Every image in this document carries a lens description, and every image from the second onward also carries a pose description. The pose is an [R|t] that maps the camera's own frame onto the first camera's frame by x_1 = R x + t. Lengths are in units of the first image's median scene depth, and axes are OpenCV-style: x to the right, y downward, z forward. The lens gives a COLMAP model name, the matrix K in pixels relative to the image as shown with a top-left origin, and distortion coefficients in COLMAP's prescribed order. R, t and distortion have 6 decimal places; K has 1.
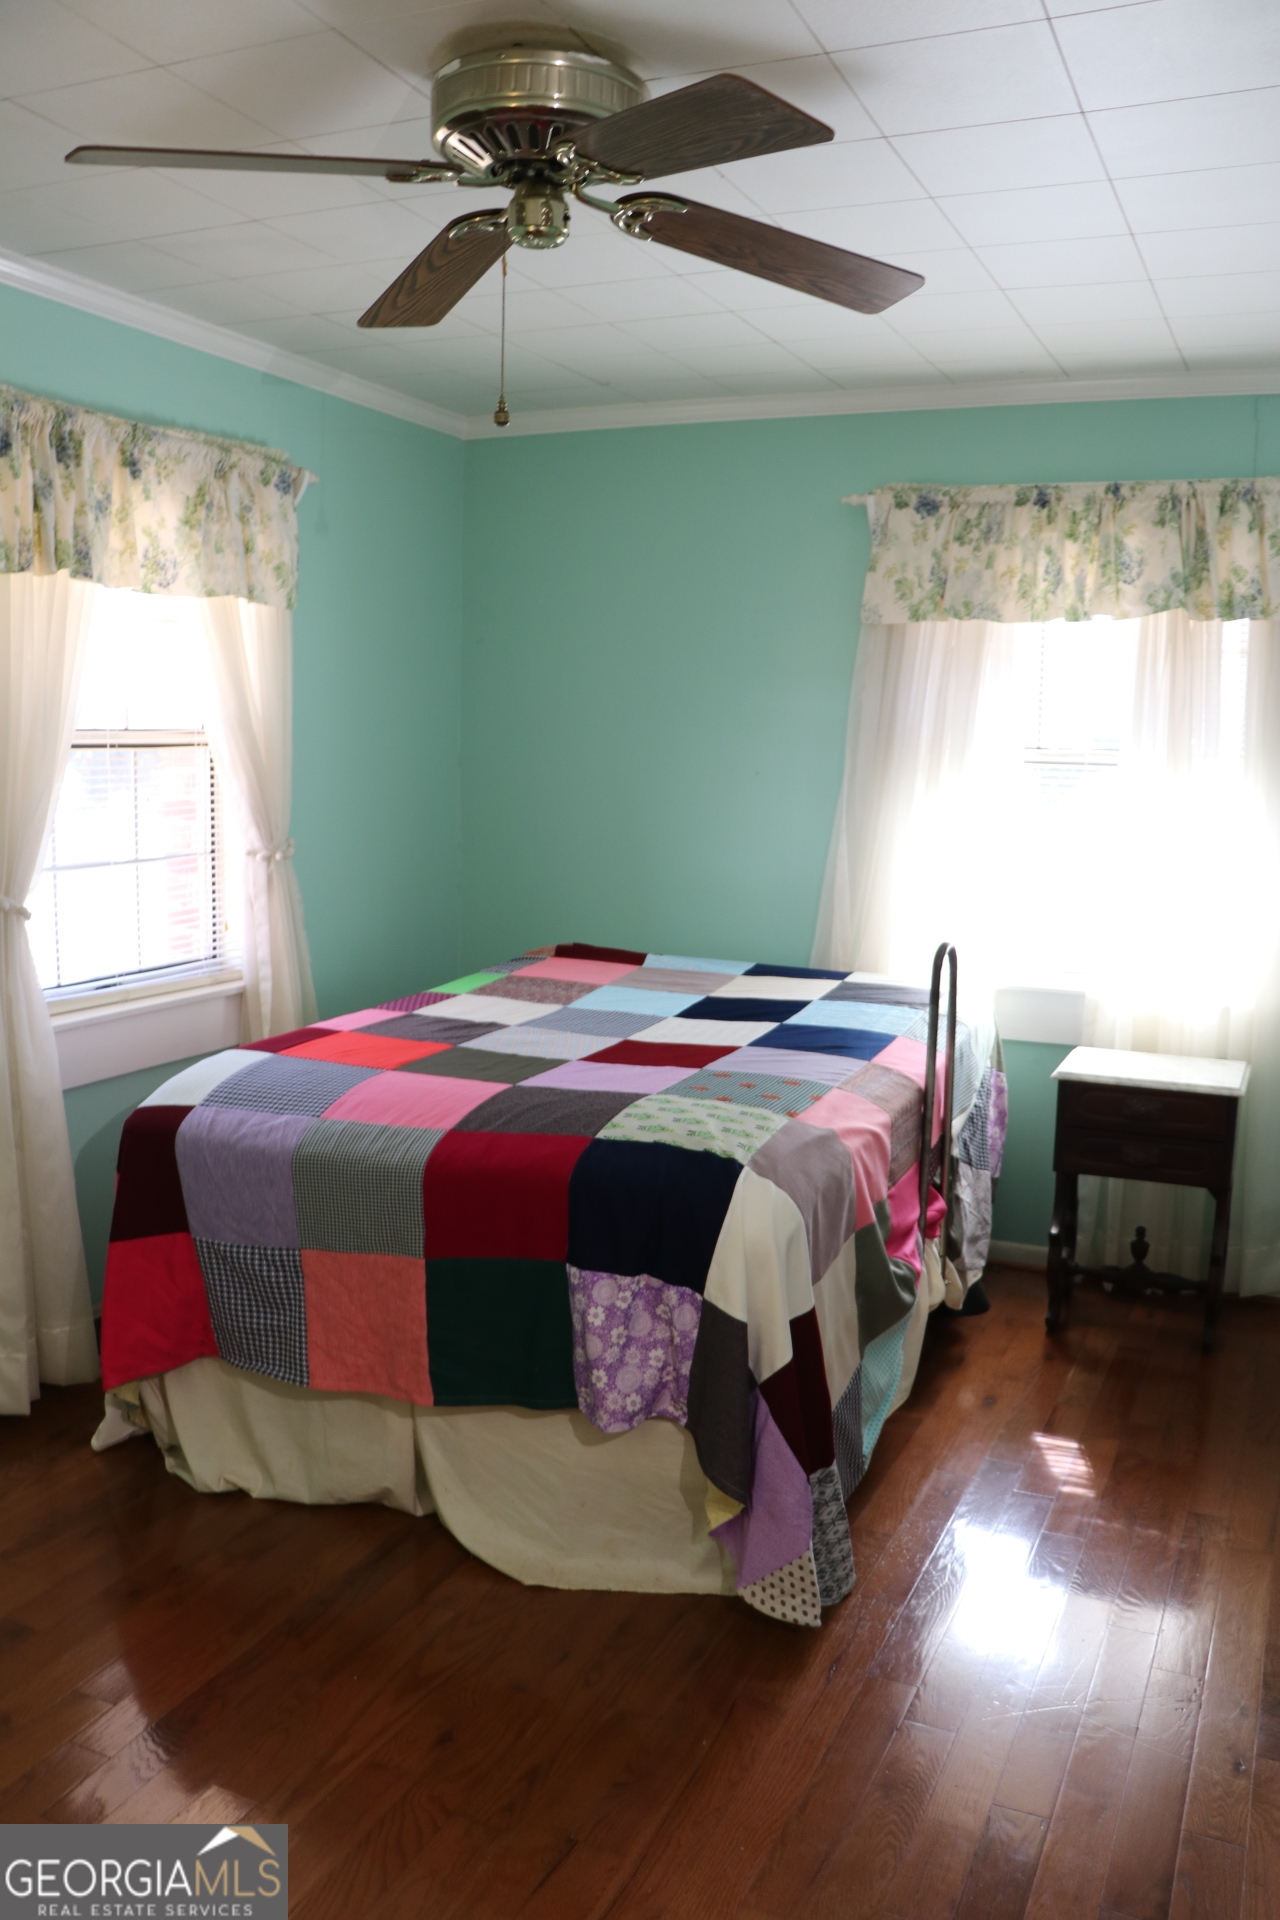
lens RADIAL K [[1579.7, 0, 641.6], [0, 1579.7, 969.3], [0, 0, 1]] dist [-0.186562, 0.158522]
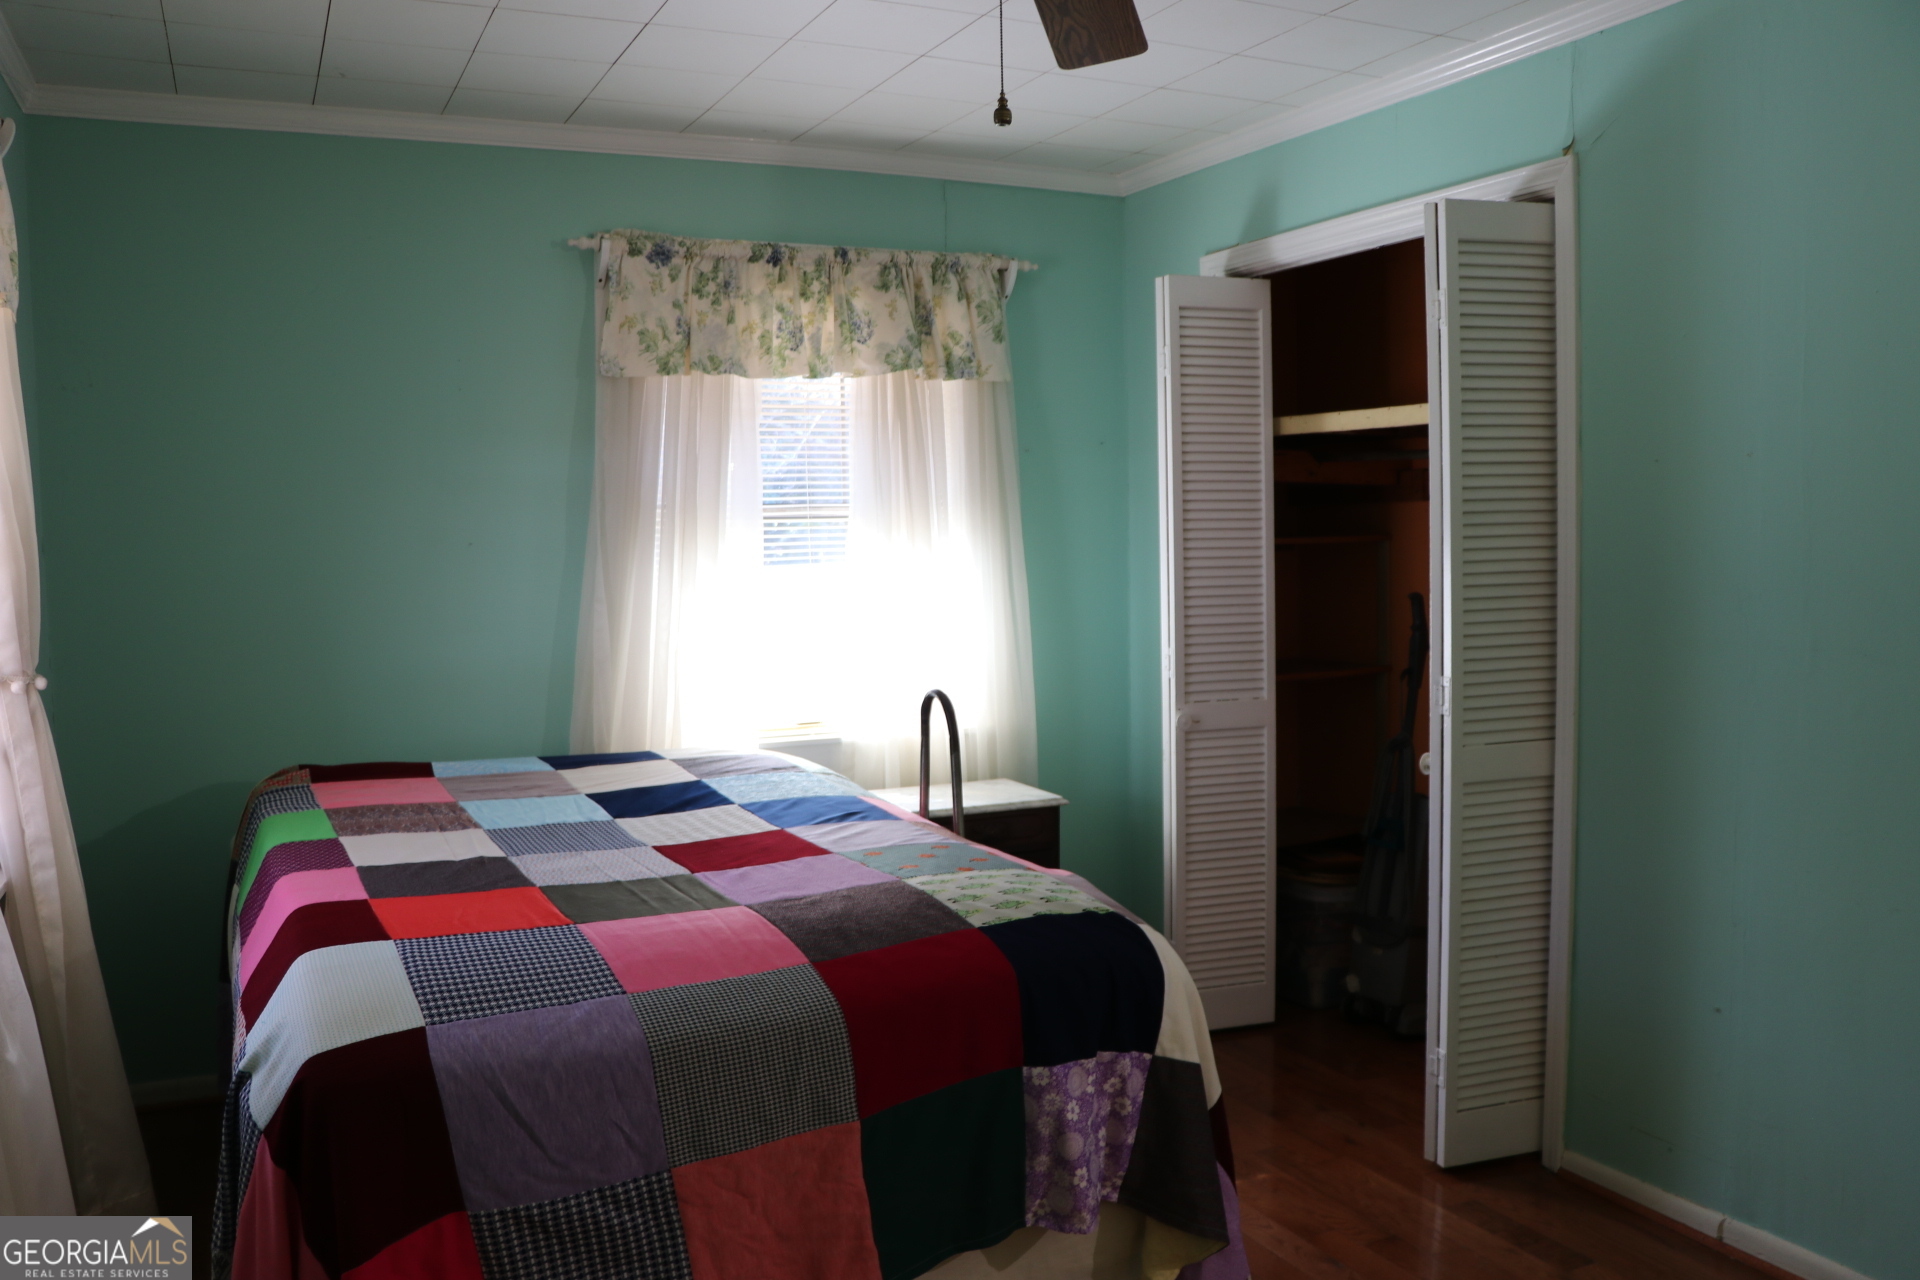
lens RADIAL K [[1579.7, 0, 960.3], [0, 1579.7, 634.1], [0, 0, 1]] dist [-0.186562, 0.158522]
pose [[0.653896, -0.078777, 0.752472, -0.453721], [0.133464, 0.990978, -0.012233, -0.031704], [-0.744720, 0.108427, 0.658510, 0.263517]]
